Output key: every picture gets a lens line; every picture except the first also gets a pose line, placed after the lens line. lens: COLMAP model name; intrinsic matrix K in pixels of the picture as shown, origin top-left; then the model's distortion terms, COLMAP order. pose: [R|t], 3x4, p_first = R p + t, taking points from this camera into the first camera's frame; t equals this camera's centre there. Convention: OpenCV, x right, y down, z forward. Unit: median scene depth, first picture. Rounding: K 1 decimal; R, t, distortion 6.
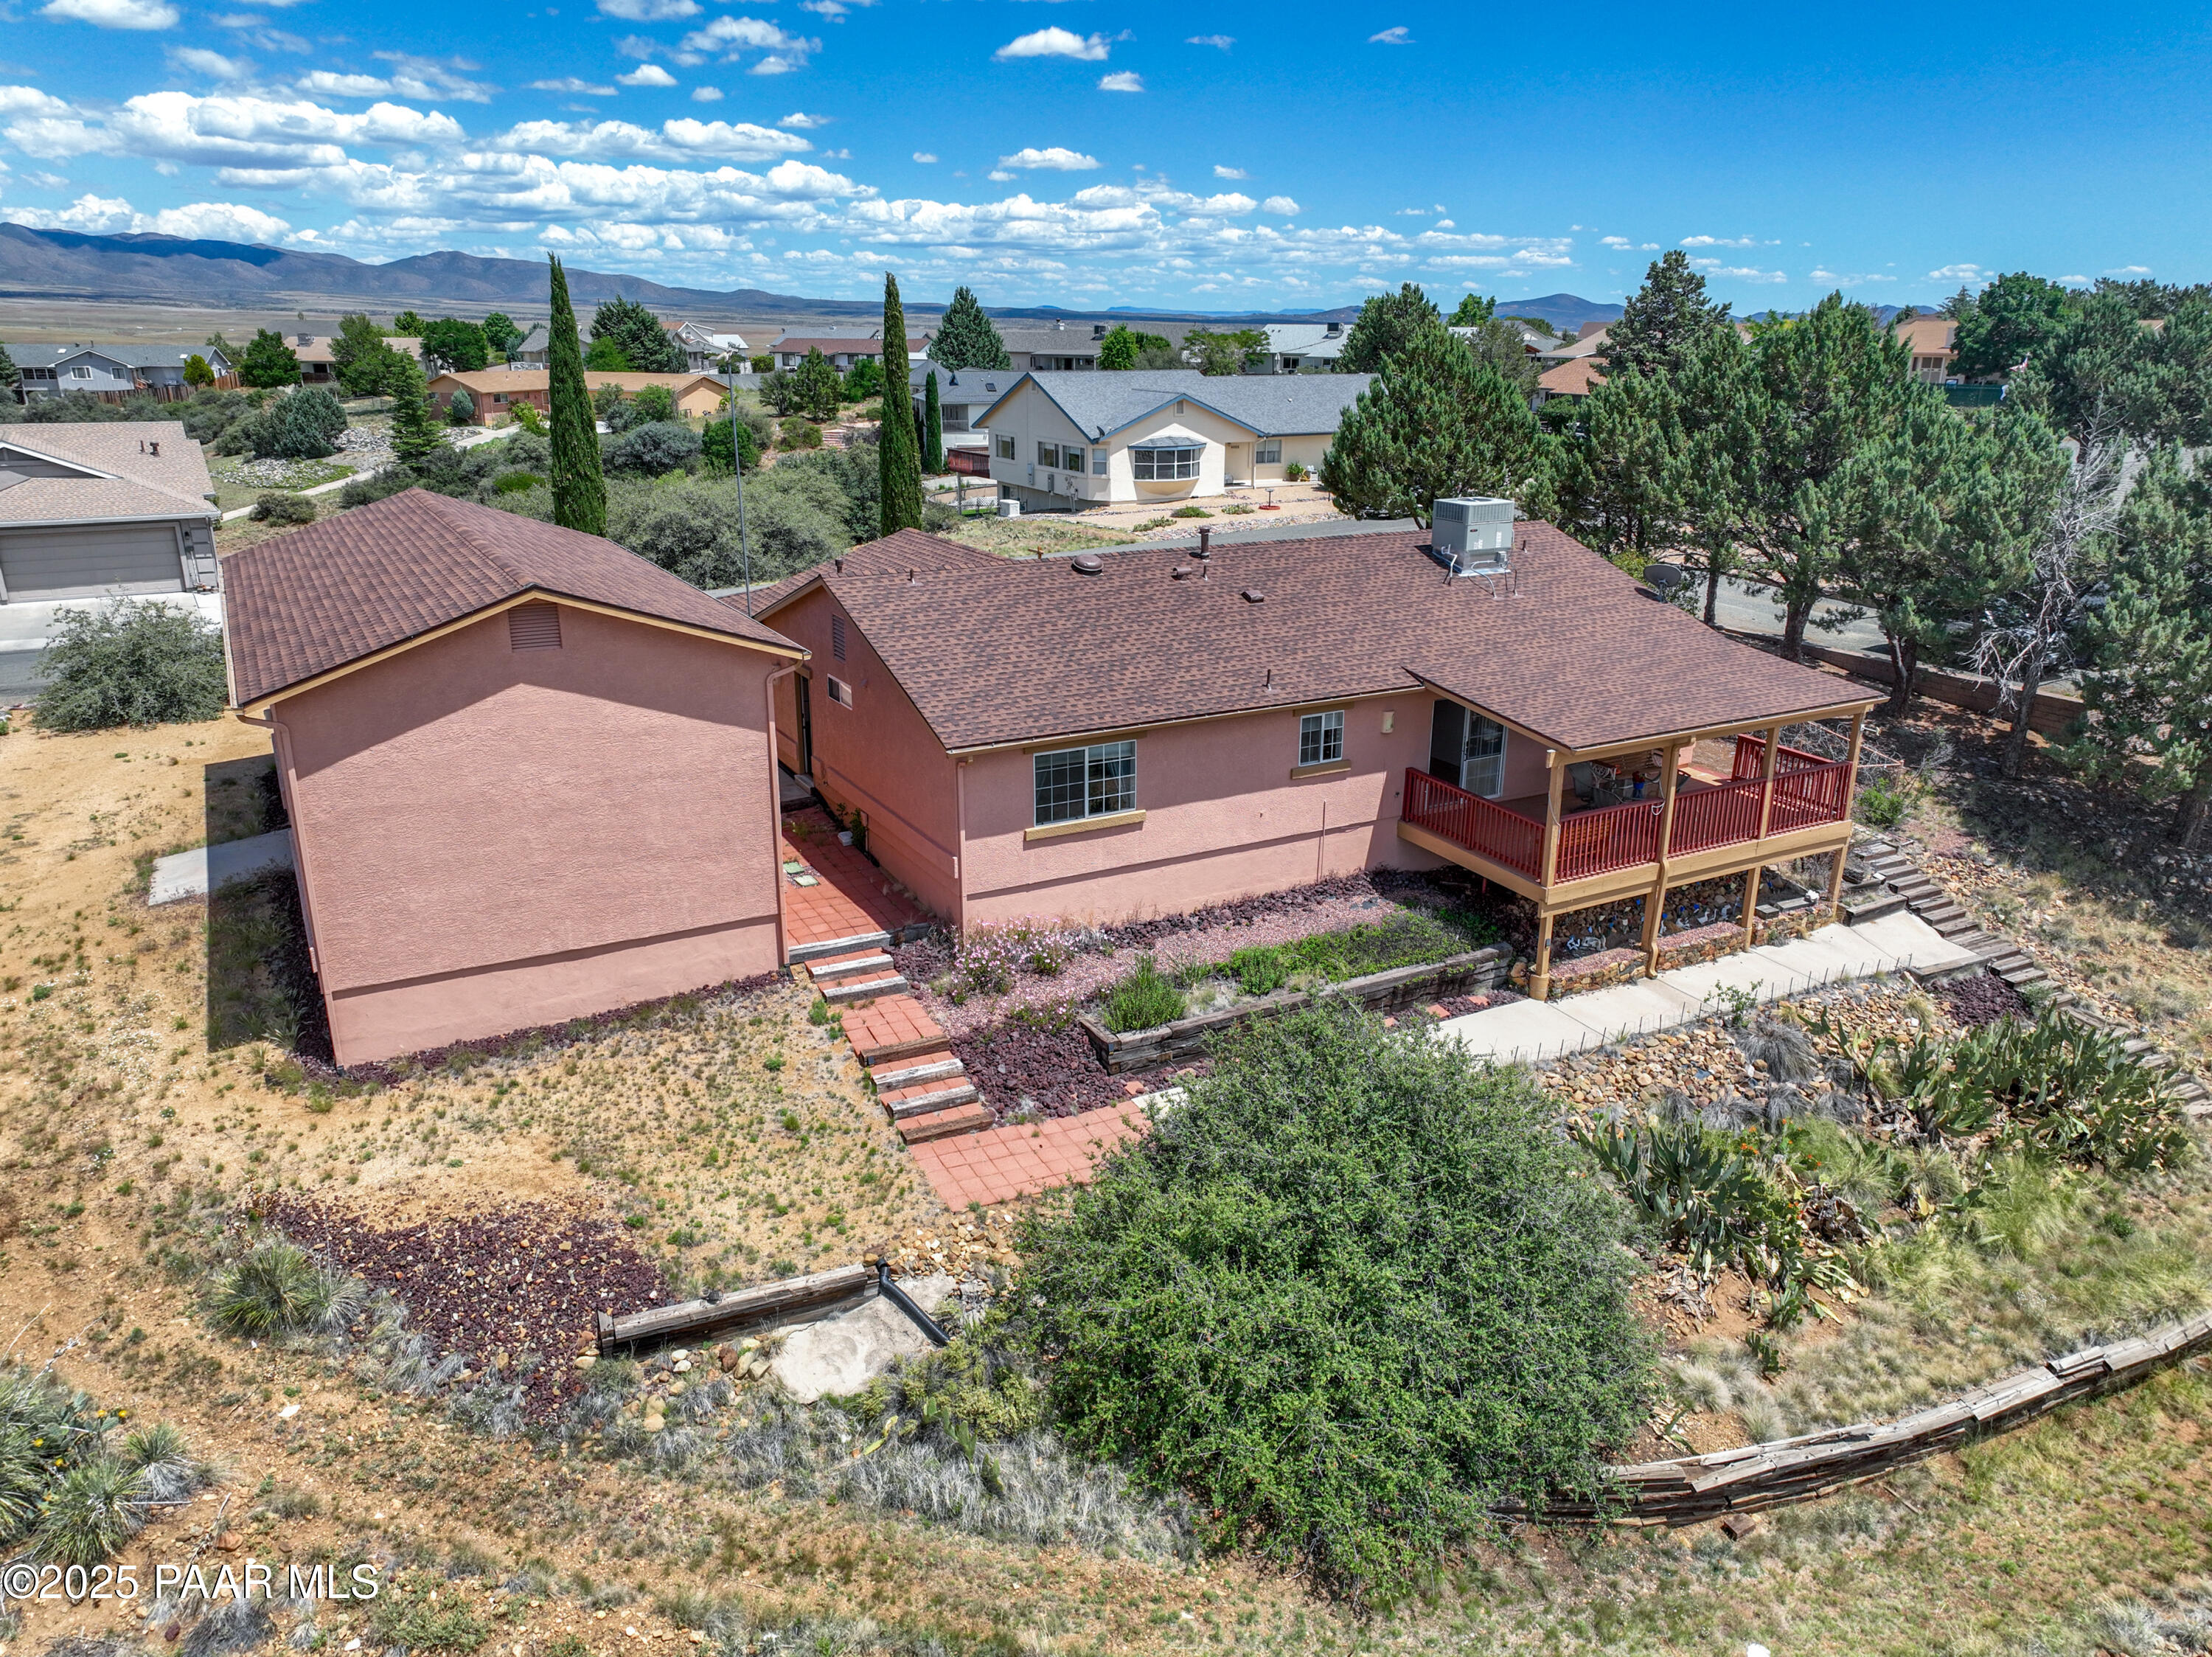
lens RADIAL K [[1550.0, 0, 1110.0], [0, 1550.0, 831.0], [0, 0, 1]] dist [-0.001326, 0.020278]
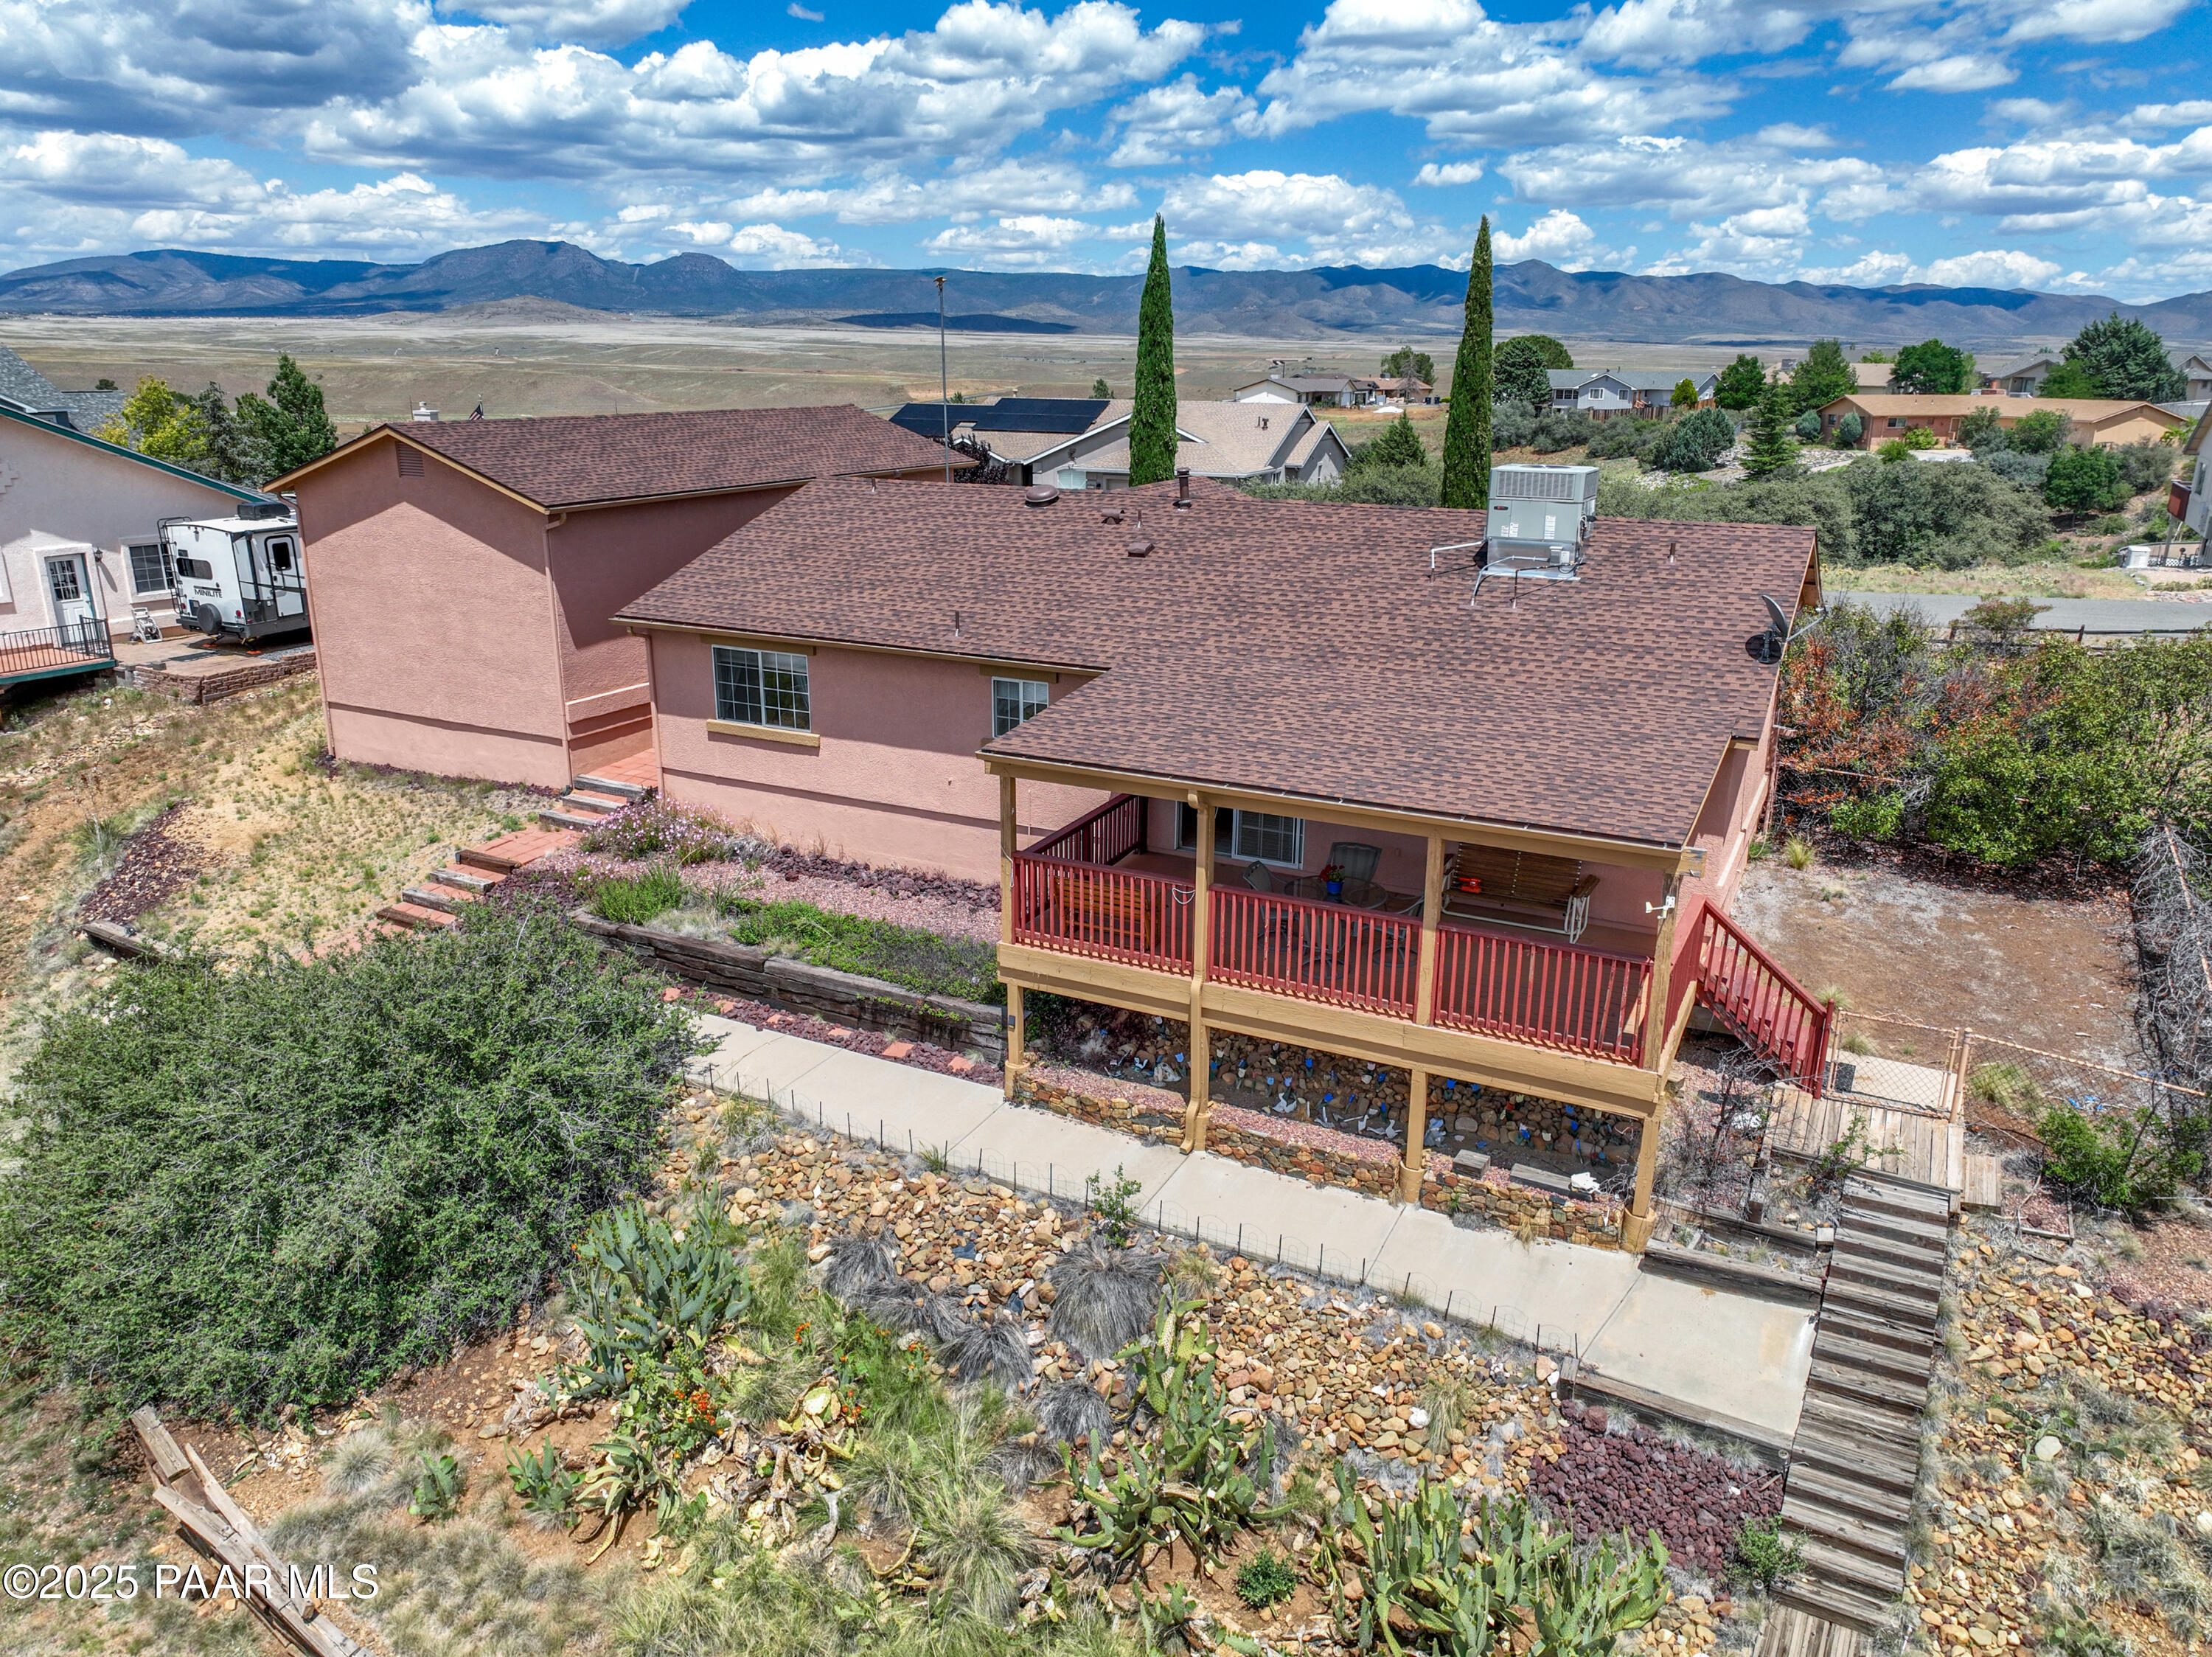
lens RADIAL K [[1550.0, 0, 1110.0], [0, 1550.0, 831.0], [0, 0, 1]] dist [-0.001326, 0.020278]
pose [[0.556681, 0.244781, -0.793844, 0.797709], [-0.265810, 0.957849, 0.108953, -0.097244], [0.787053, 0.150359, 0.598281, 0.538416]]
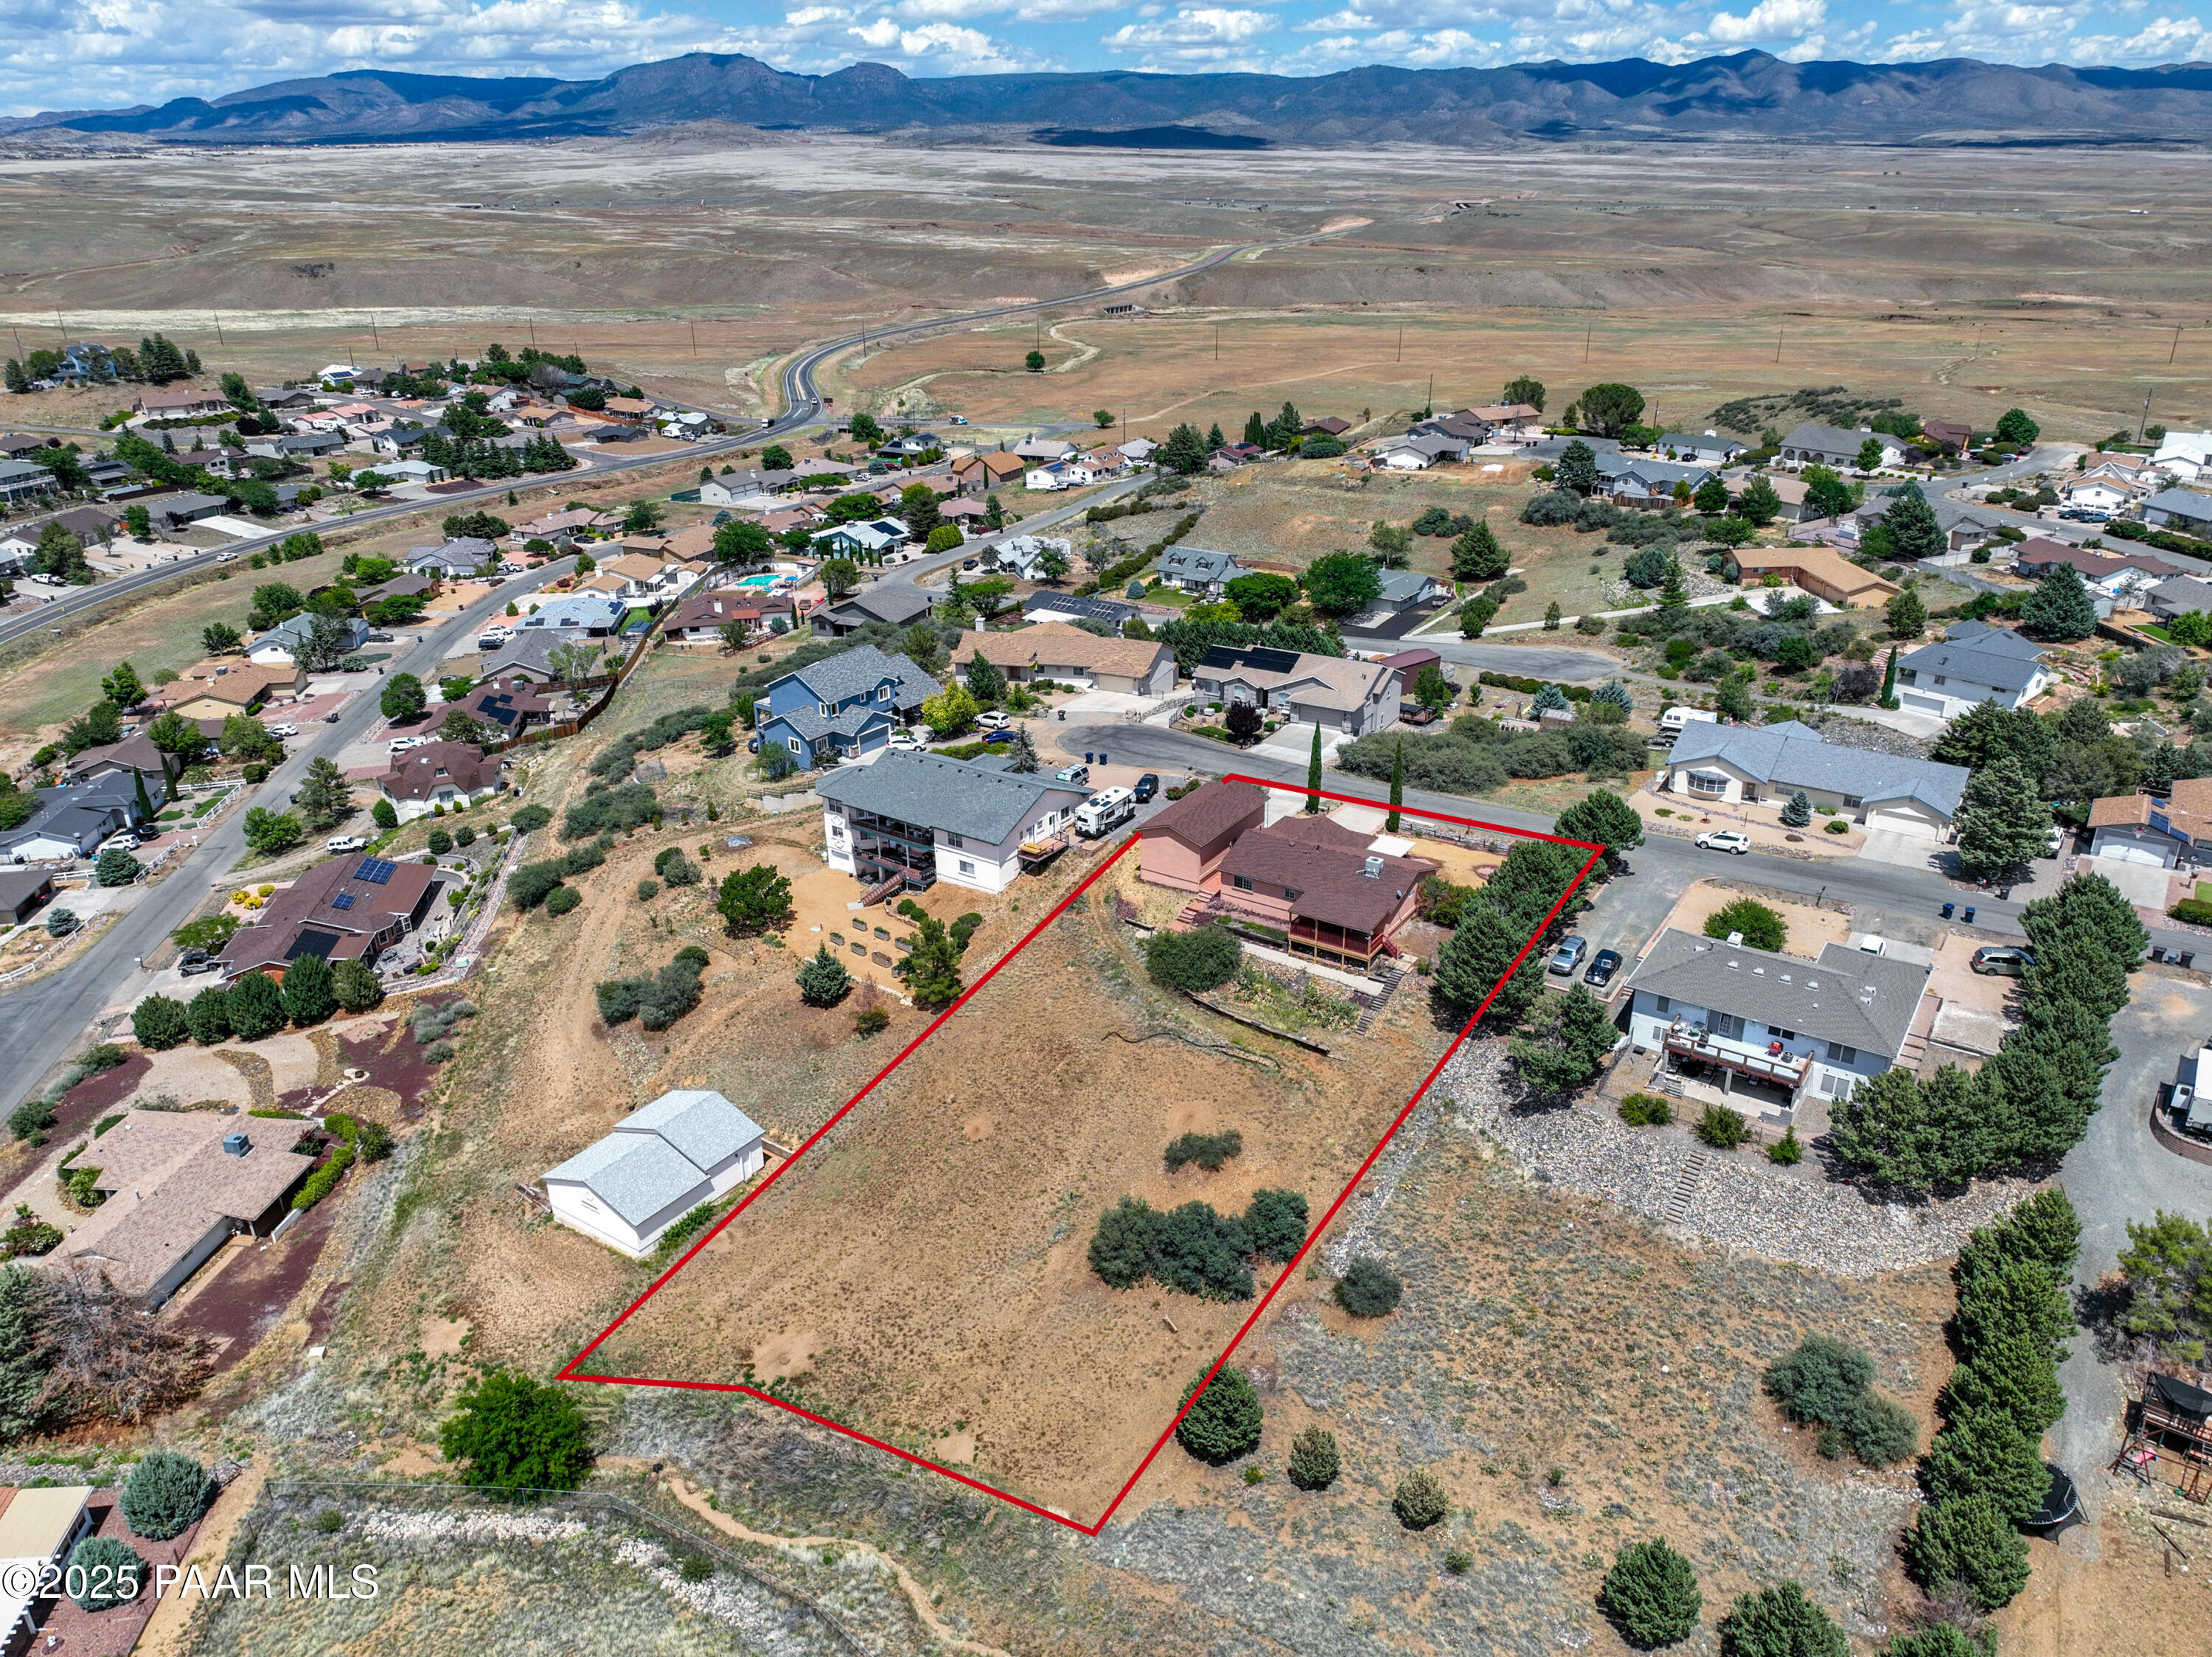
lens RADIAL K [[1550.0, 0, 1110.0], [0, 1550.0, 831.0], [0, 0, 1]] dist [-0.001326, 0.020278]
pose [[0.465100, 0.345888, -0.814889, 3.782693], [-0.267285, 0.932417, 0.243221, -1.278251], [0.843944, 0.104685, 0.526118, -2.104812]]
